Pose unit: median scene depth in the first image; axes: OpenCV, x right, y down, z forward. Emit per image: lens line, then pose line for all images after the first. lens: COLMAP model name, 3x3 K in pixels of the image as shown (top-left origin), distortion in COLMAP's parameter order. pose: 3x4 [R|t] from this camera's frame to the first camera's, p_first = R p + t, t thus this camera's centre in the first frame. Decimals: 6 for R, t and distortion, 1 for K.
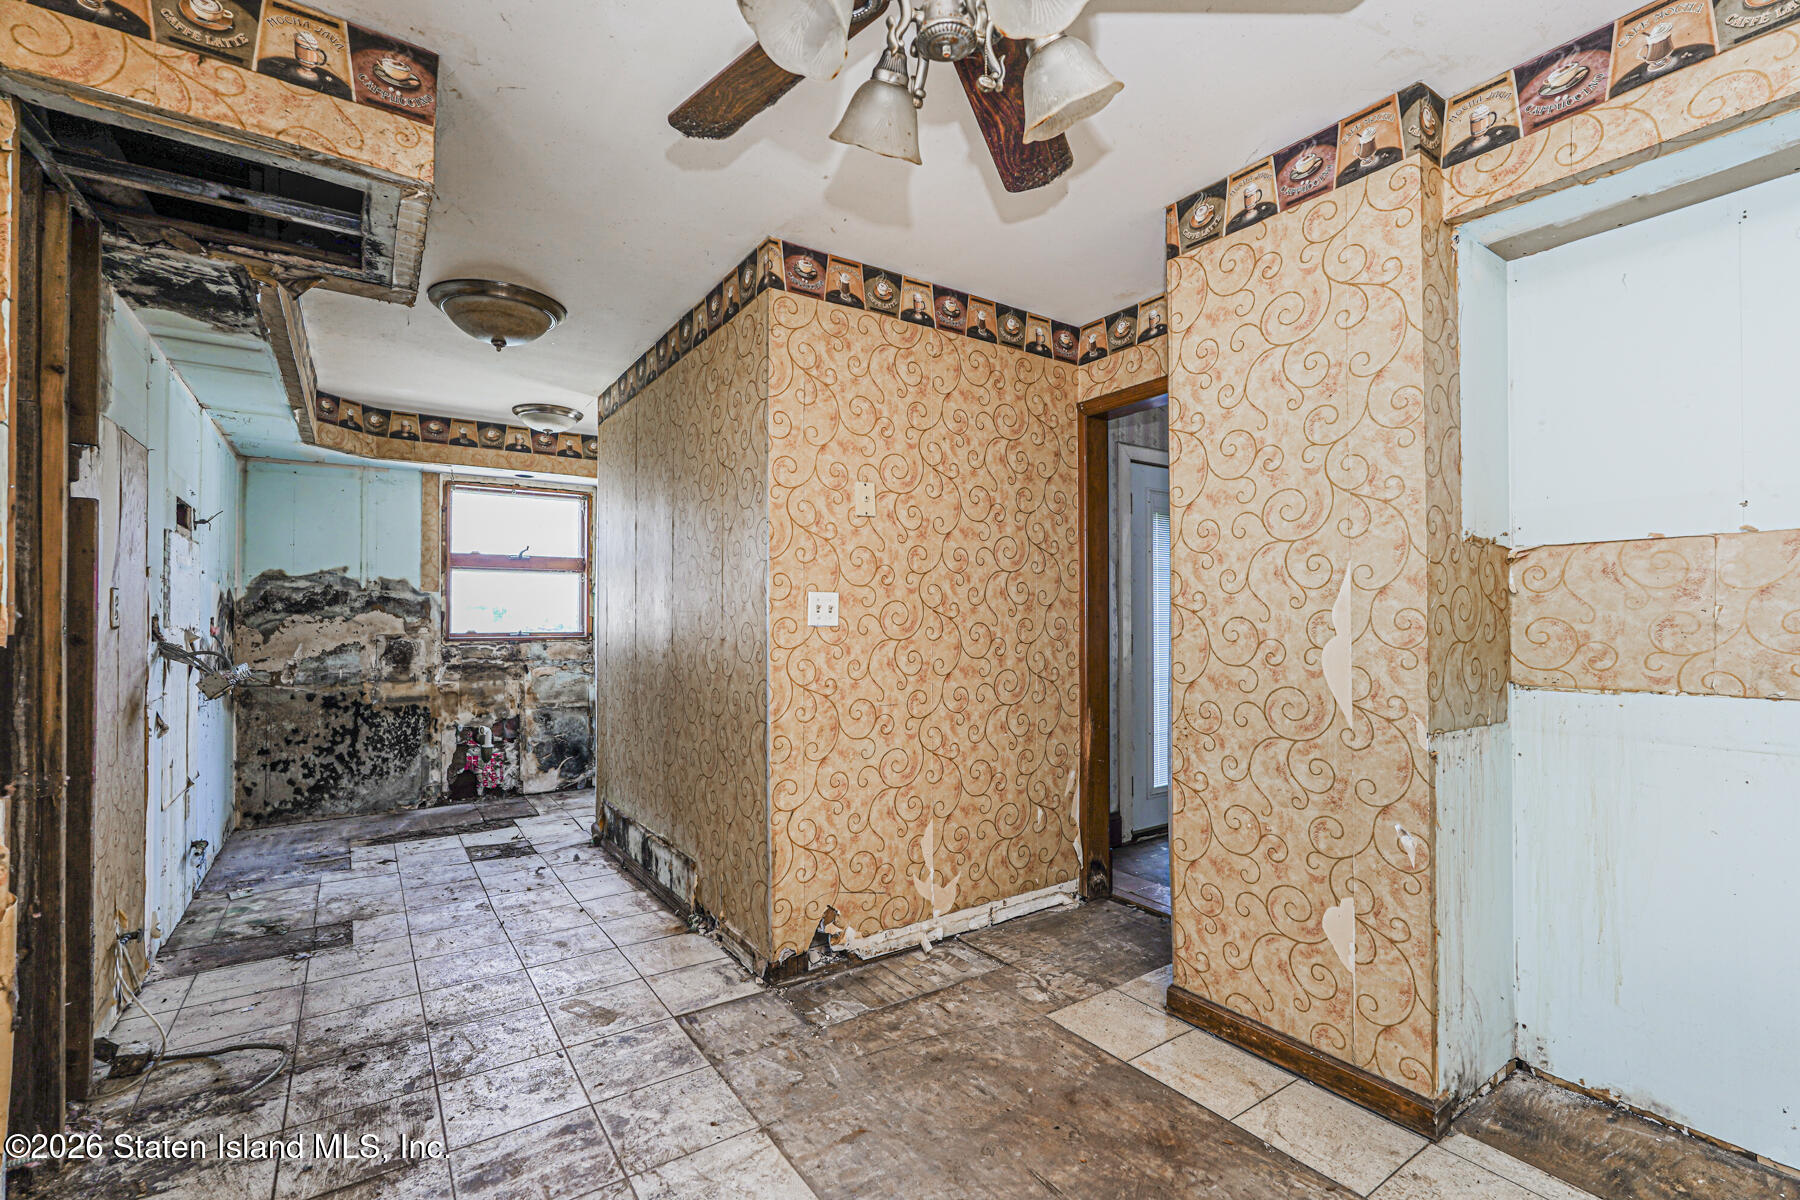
lens RADIAL K [[791.0, 0, 901.0], [0, 791.0, 606.4], [0, 0, 1]] dist [-0.014334, 0.007555]
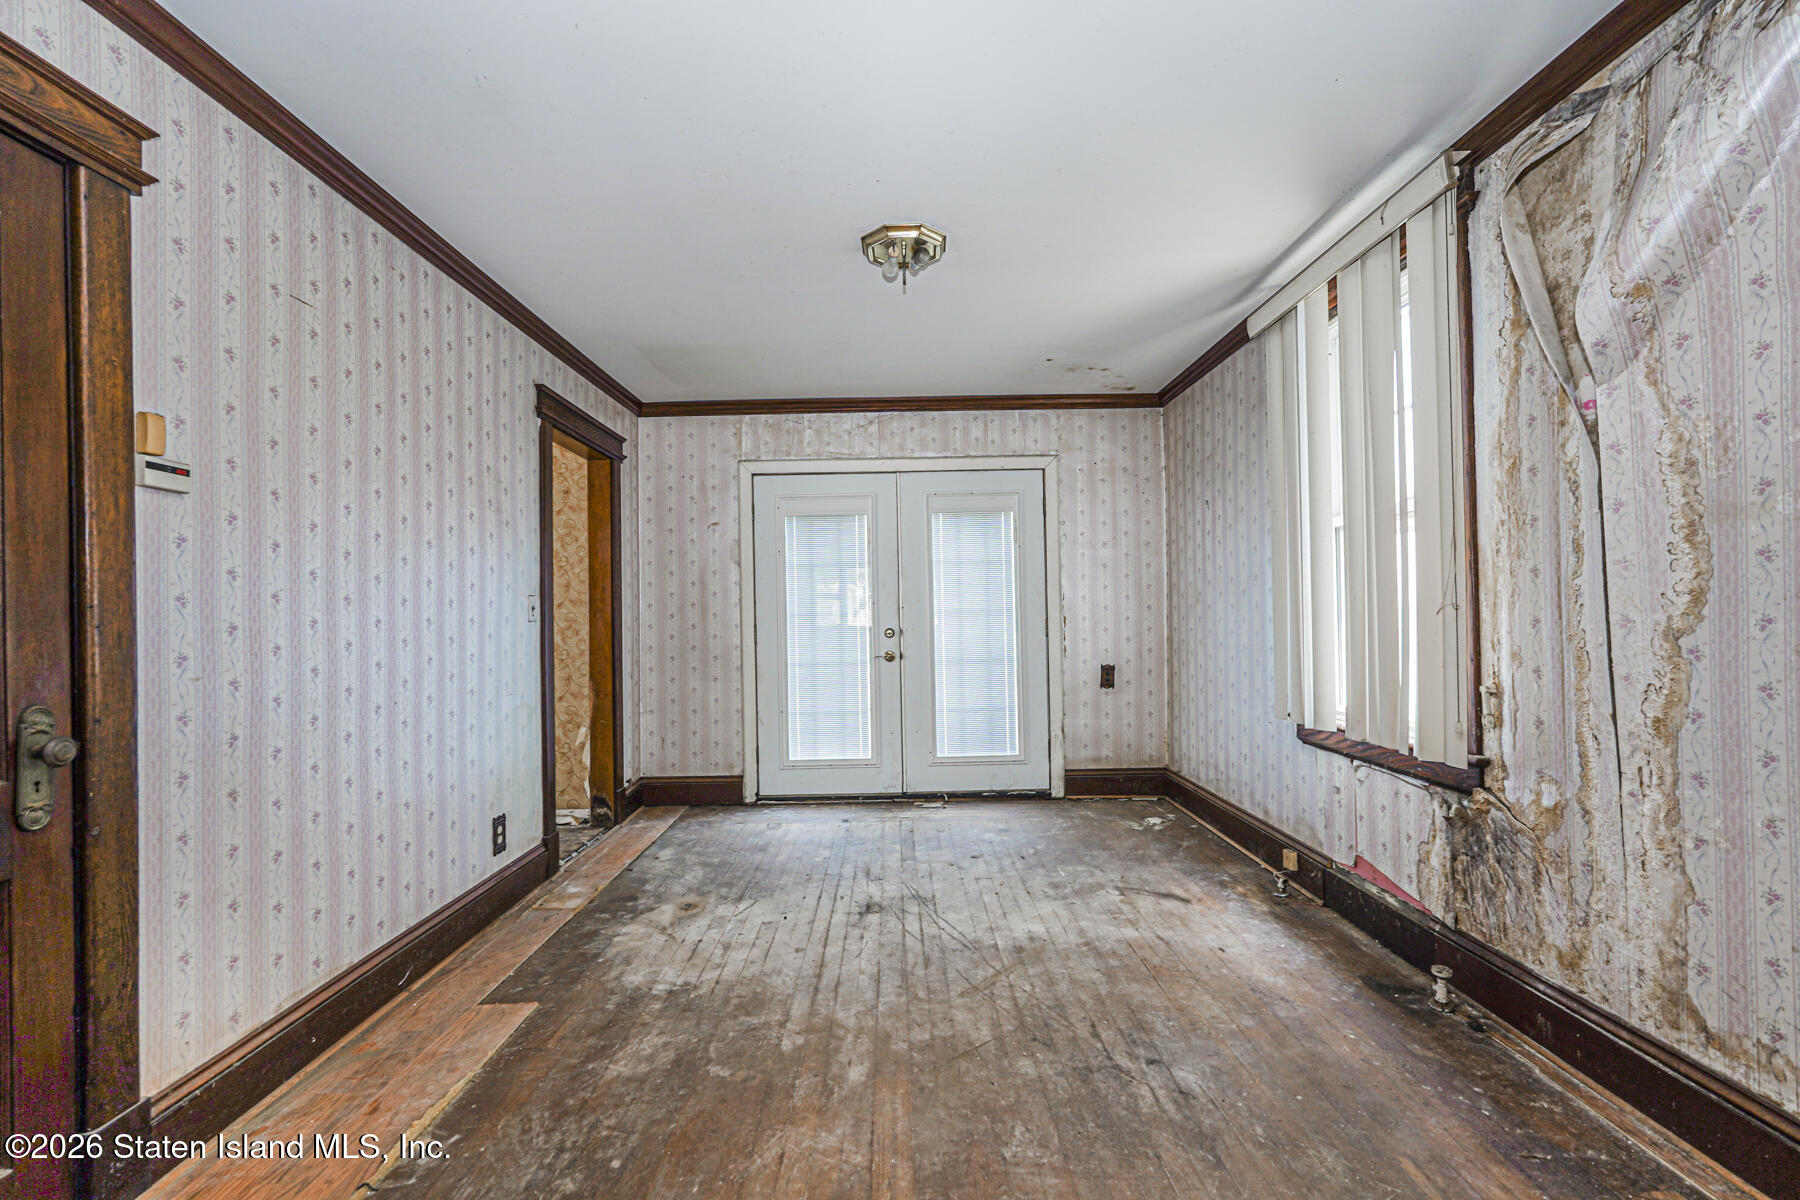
lens RADIAL K [[791.0, 0, 897.9], [0, 791.0, 607.8], [0, 0, 1]] dist [-0.014334, 0.007555]
pose [[0.823609, -0.016591, -0.566915, 1.030048], [0.023702, 0.999706, 0.005178, 0.007741], [0.566662, -0.017701, 0.823760, 0.146458]]
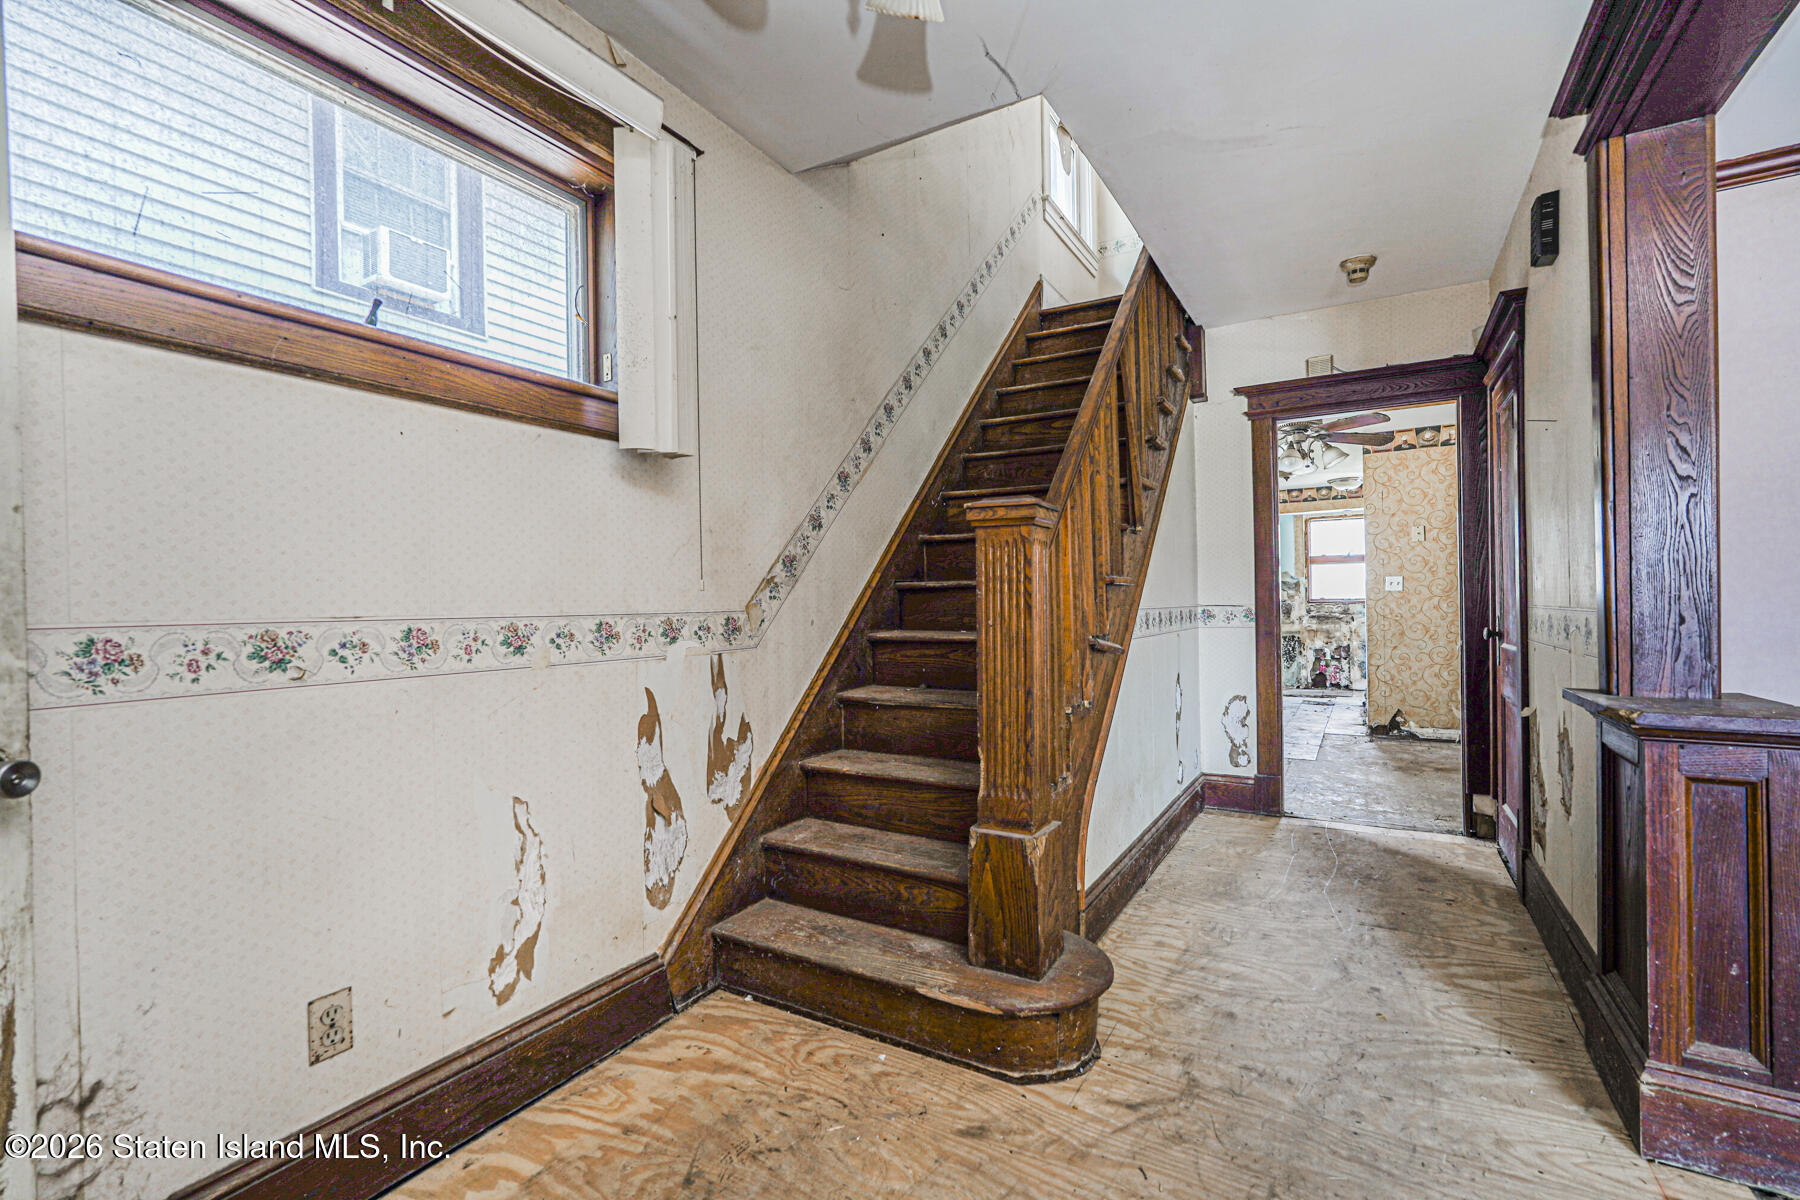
lens RADIAL K [[791.0, 0, 905.6], [0, 791.0, 608.2], [0, 0, 1]] dist [-0.014334, 0.007555]
pose [[0.423319, -0.000460, -0.905981, 0.819651], [0.031698, 0.999395, 0.014304, -0.001115], [0.905426, -0.034772, 0.423077, -0.762328]]
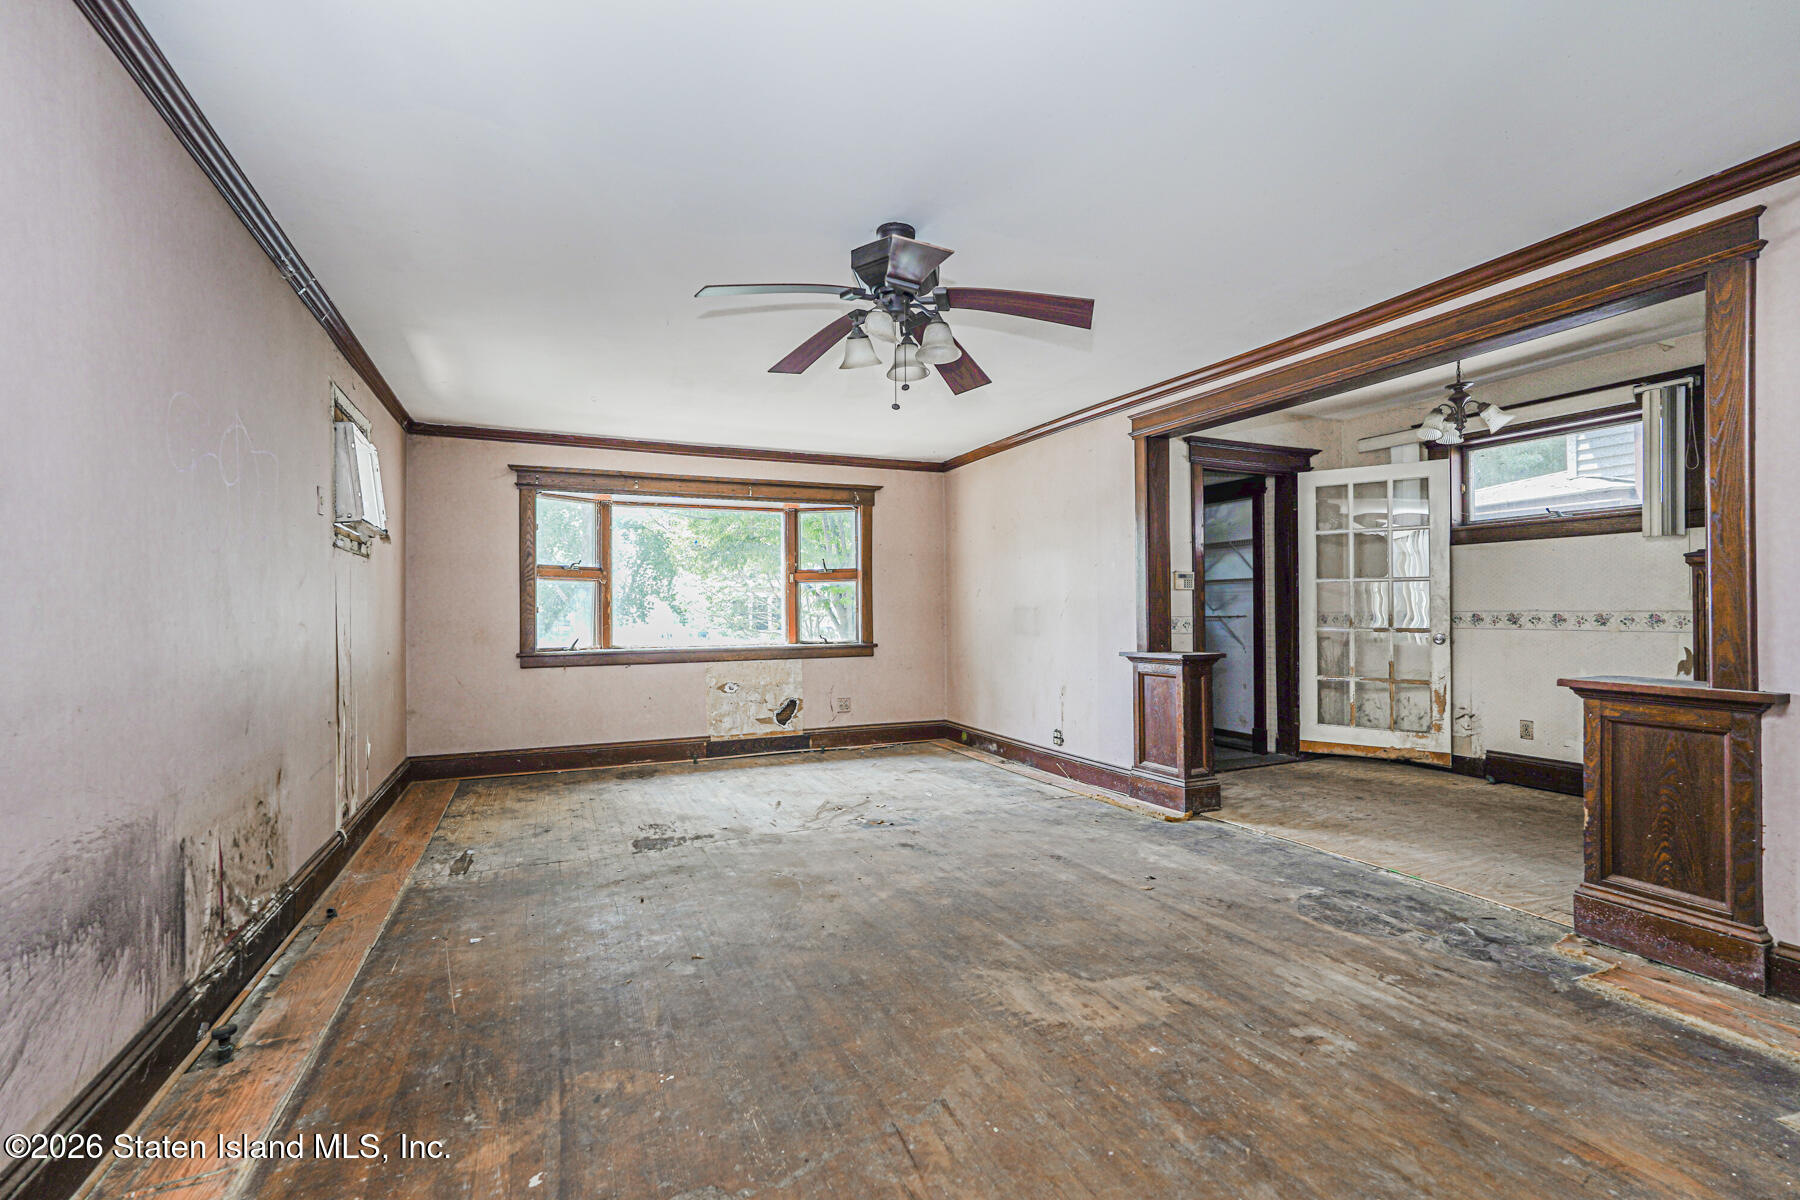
lens RADIAL K [[791.0, 0, 900.6], [0, 791.0, 610.0], [0, 0, 1]] dist [-0.014334, 0.007555]
pose [[-0.983720, 0.011627, 0.179331, 1.083284], [0.008201, 0.999770, -0.019834, 0.014268], [-0.179520, -0.018041, -0.983589, 0.372609]]
